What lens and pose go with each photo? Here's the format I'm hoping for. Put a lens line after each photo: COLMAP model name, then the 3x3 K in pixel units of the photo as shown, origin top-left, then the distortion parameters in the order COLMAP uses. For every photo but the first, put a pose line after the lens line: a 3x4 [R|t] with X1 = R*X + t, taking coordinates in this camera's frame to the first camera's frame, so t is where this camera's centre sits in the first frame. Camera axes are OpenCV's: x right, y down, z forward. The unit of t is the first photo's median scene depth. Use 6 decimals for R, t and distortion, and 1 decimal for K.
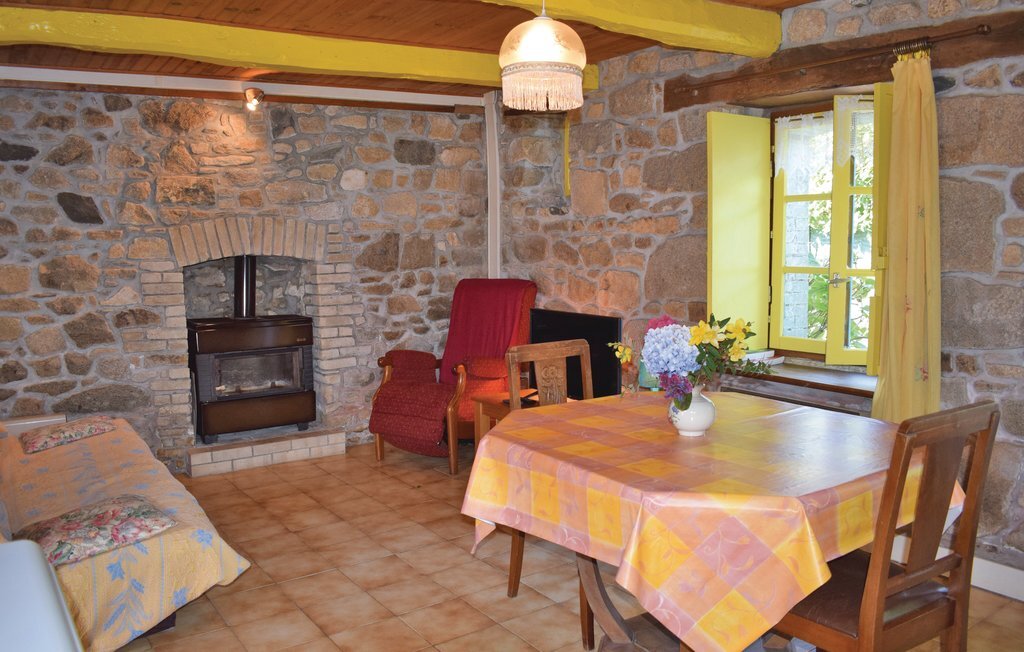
lens RADIAL K [[858.0, 0, 512.0], [0, 858.0, 326.0], [0, 0, 1]] dist [-0.047589, -0.001877]
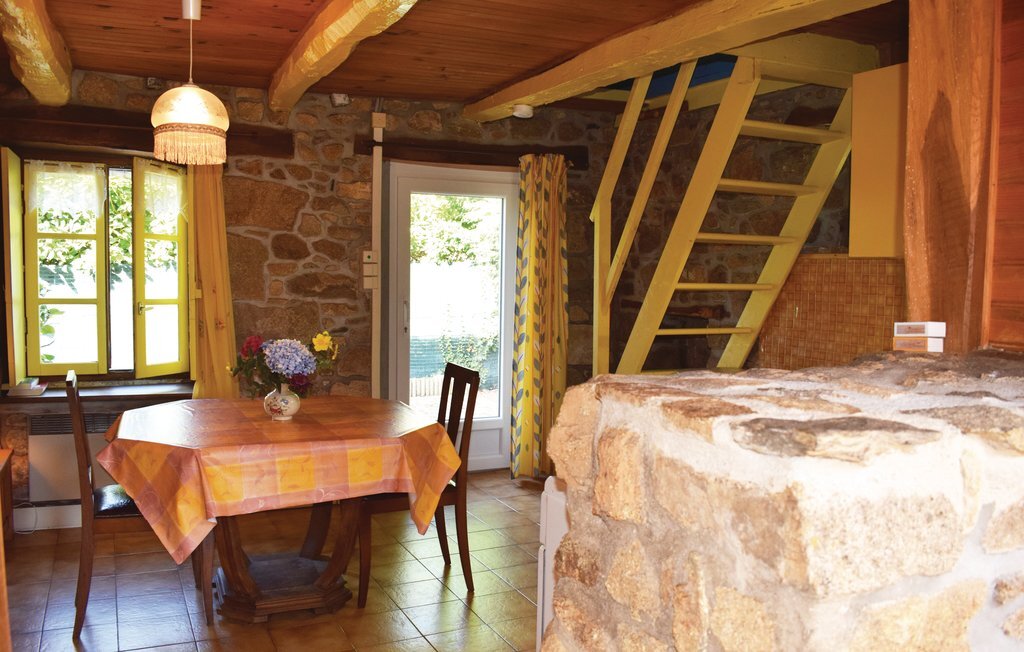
lens RADIAL K [[869.6, 0, 512.7], [0, 869.6, 356.6], [0, 0, 1]] dist [-0.048920, -0.000772]
pose [[0.152733, -0.075554, 0.985375, -0.877786], [0.076999, 0.994952, 0.064354, -0.027526], [-0.985263, 0.066044, 0.157780, 0.331735]]
